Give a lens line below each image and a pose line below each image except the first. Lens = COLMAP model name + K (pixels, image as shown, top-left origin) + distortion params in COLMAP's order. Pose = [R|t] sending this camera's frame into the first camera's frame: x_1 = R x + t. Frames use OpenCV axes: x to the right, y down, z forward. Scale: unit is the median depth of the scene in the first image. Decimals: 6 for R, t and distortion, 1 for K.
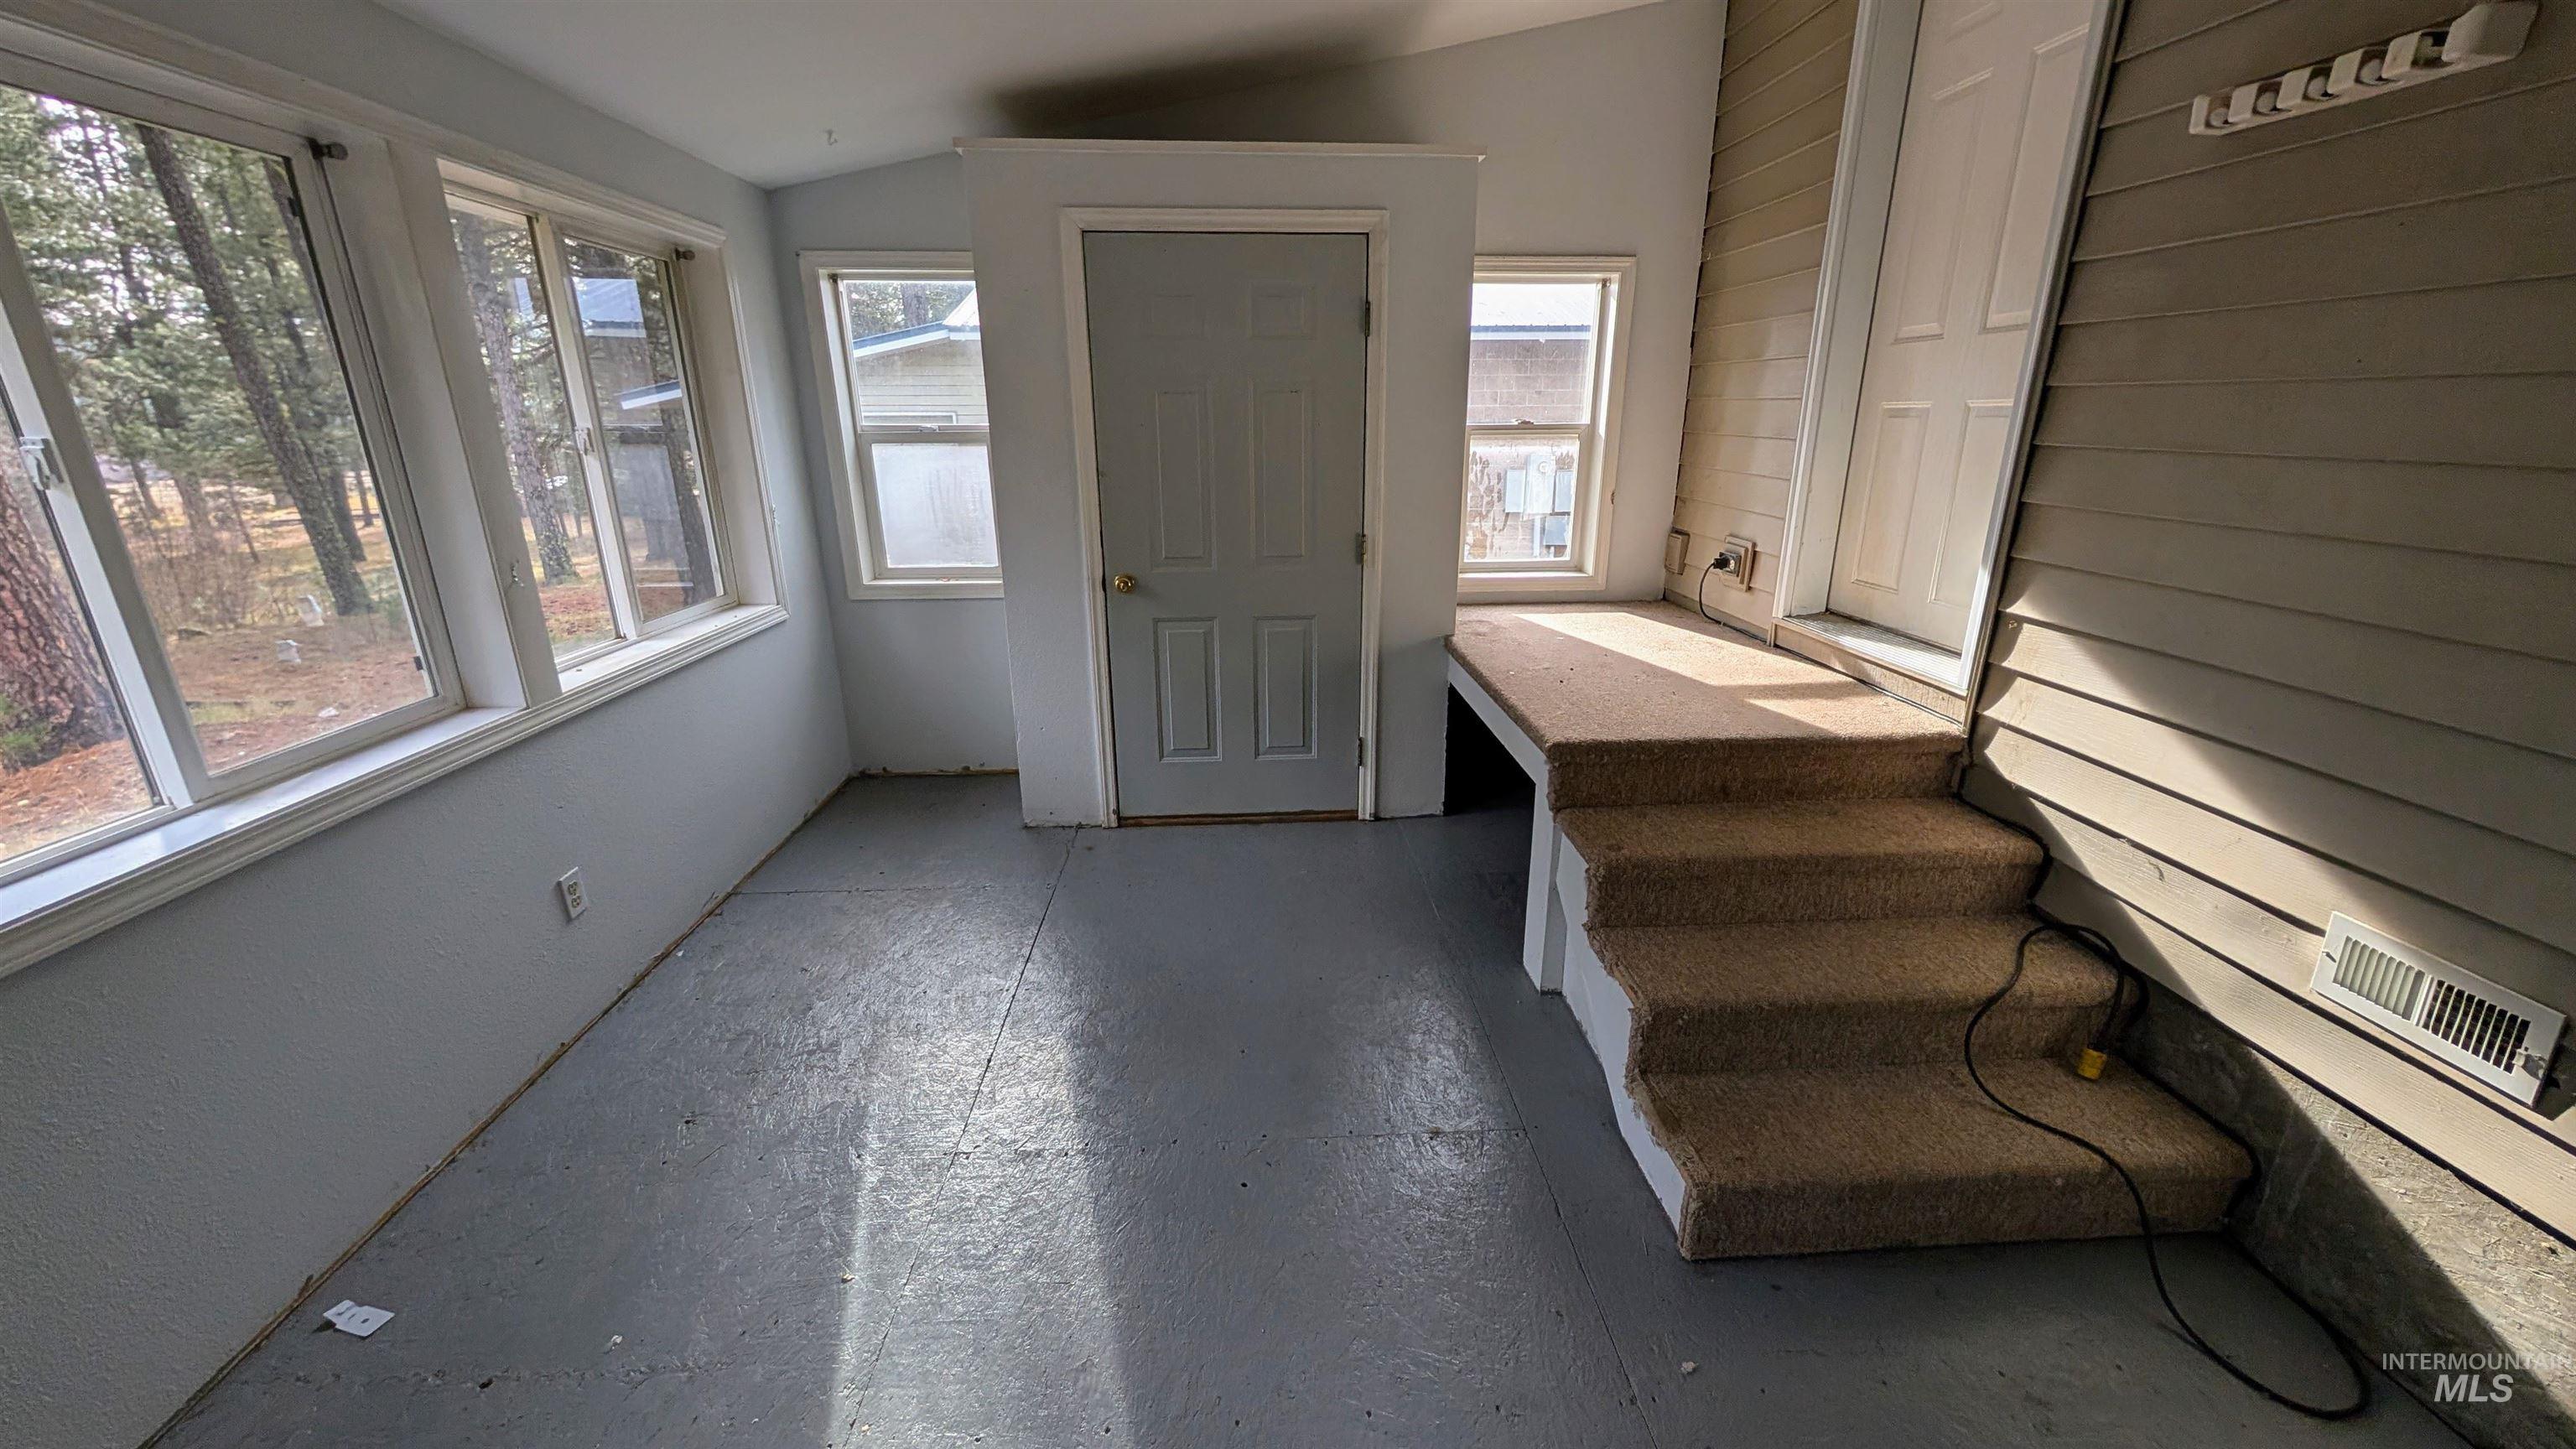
lens RADIAL K [[972.2, 0, 1286.1], [0, 972.2, 715.8], [0, 0, 1]] dist [0.000807, 0.000144]
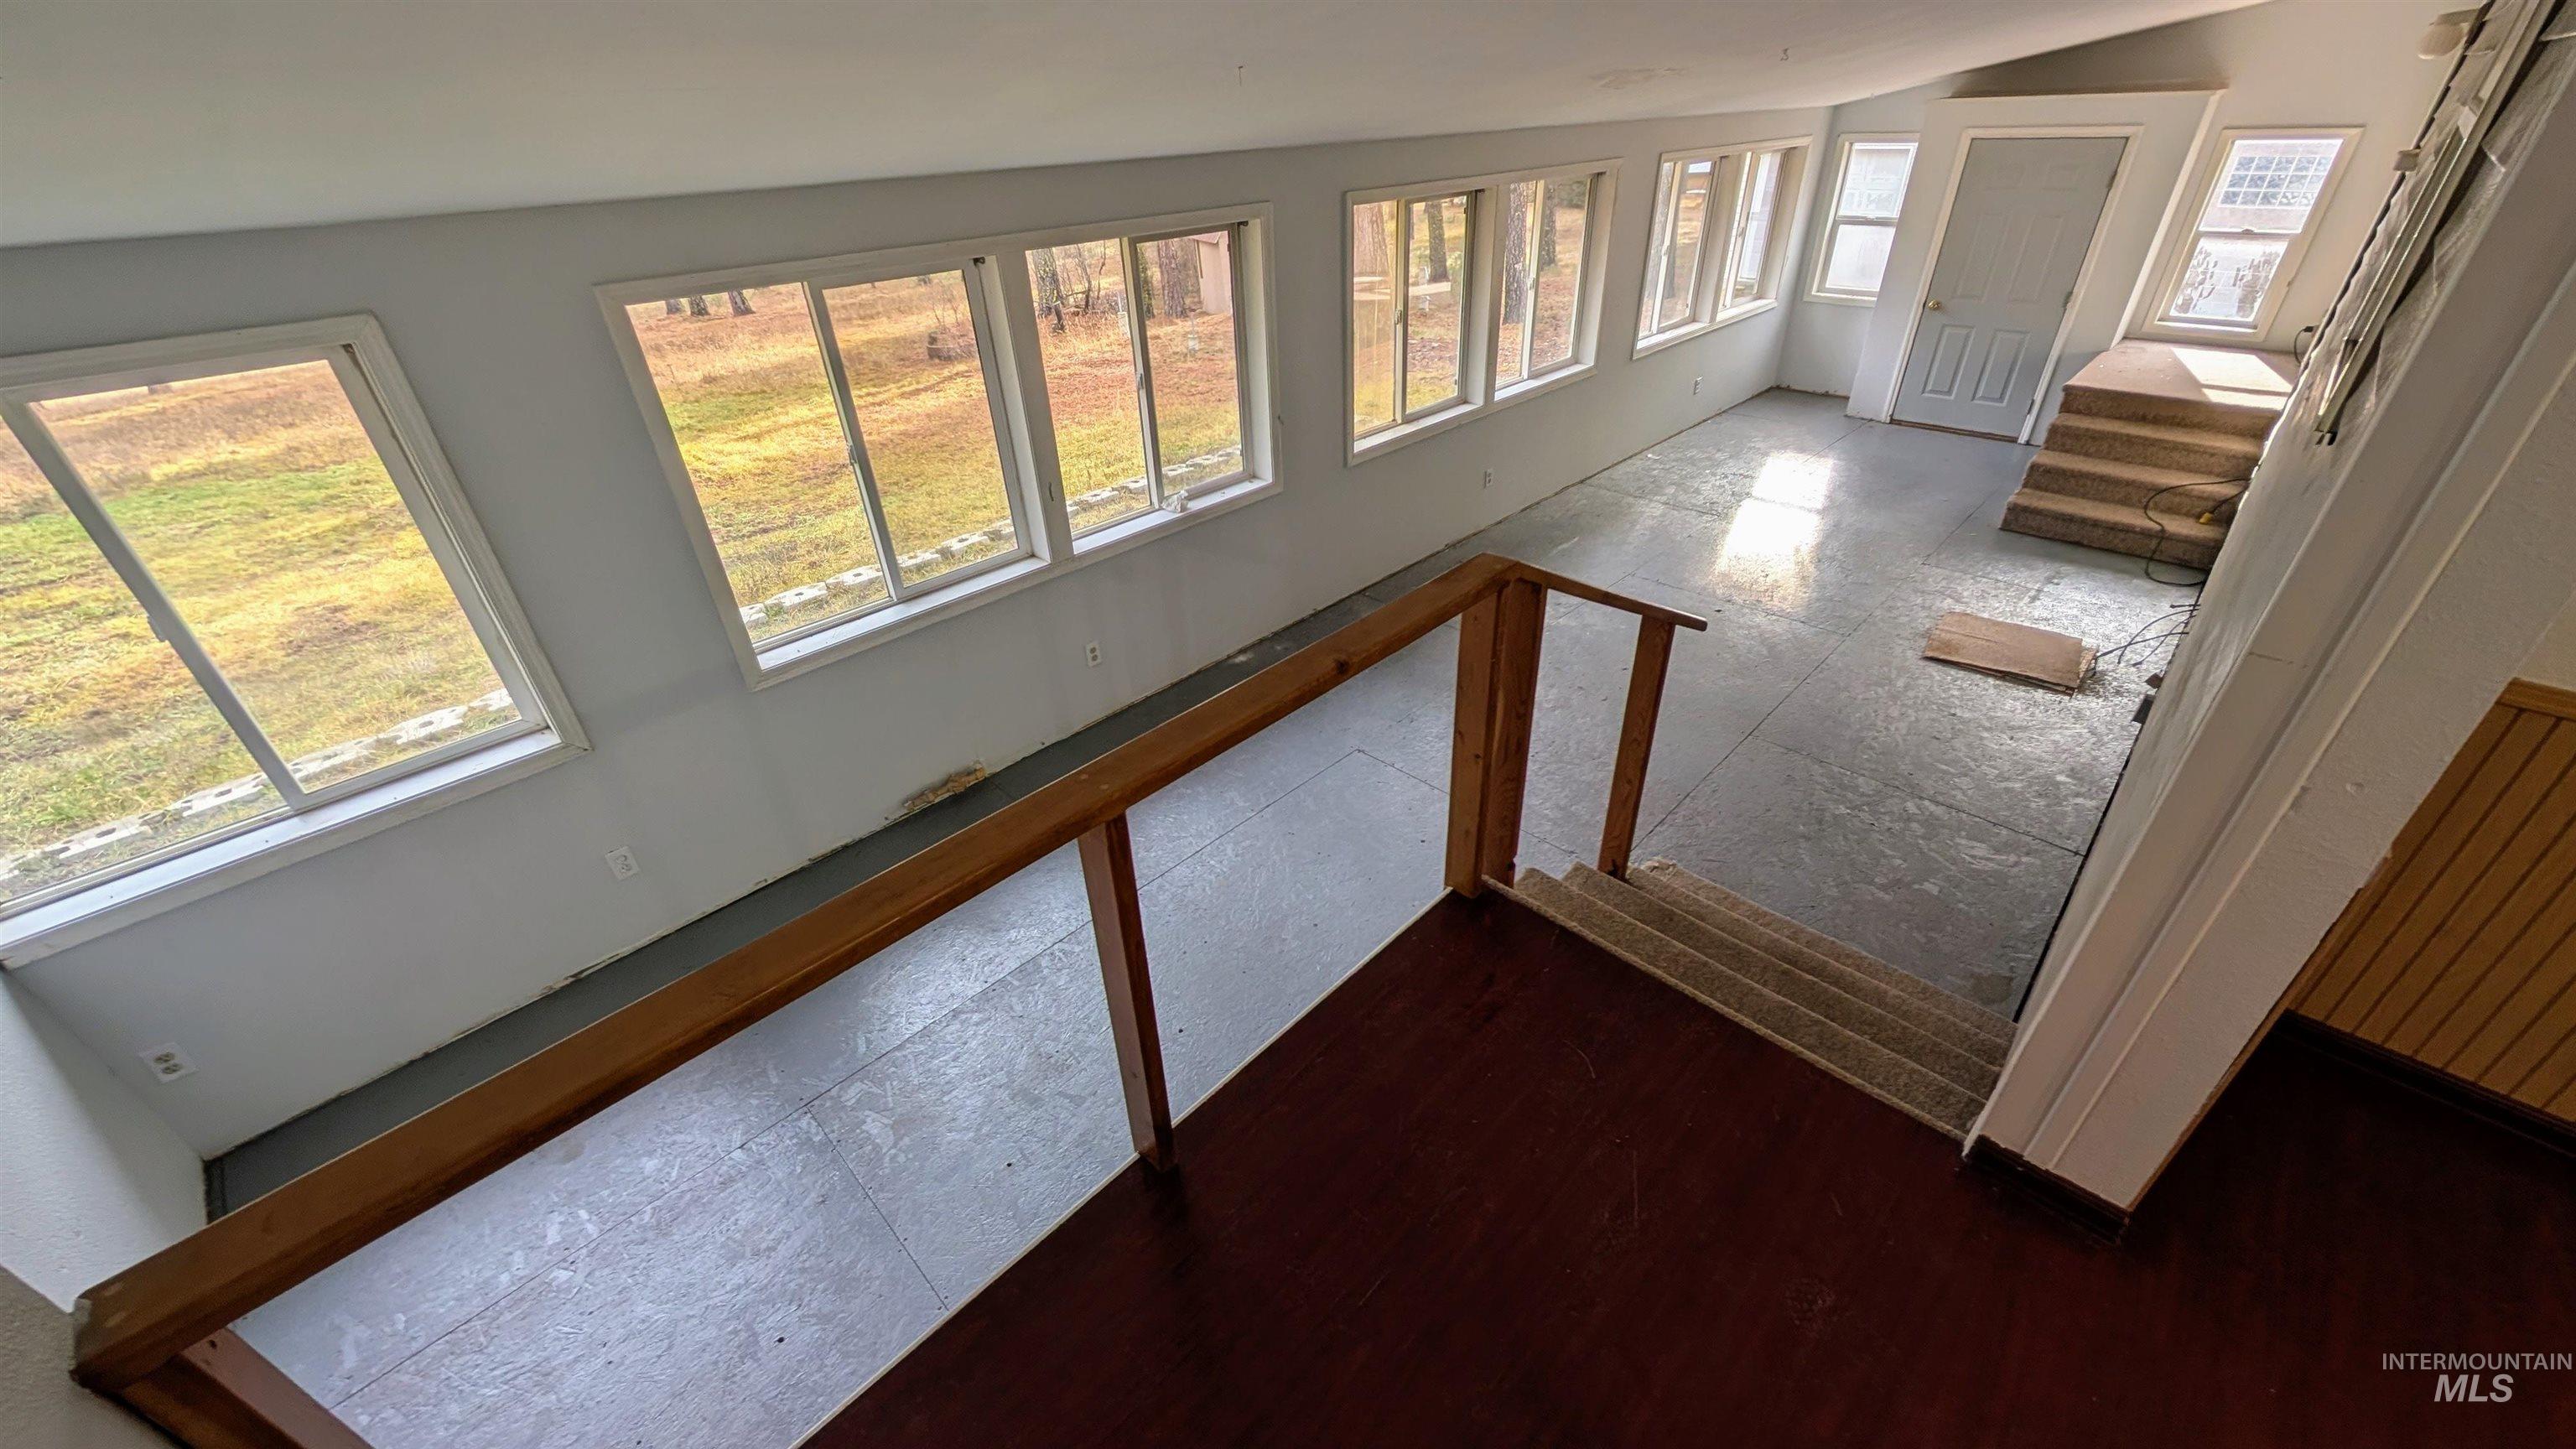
lens RADIAL K [[972.2, 0, 1297.4], [0, 972.2, 719.3], [0, 0, 1]] dist [0.000807, 0.000144]
pose [[0.685634, 0.373600, -0.624763, 0.542675], [-0.186053, 0.919685, 0.345779, 0.221238], [0.703769, -0.120839, 0.700077, -1.592134]]
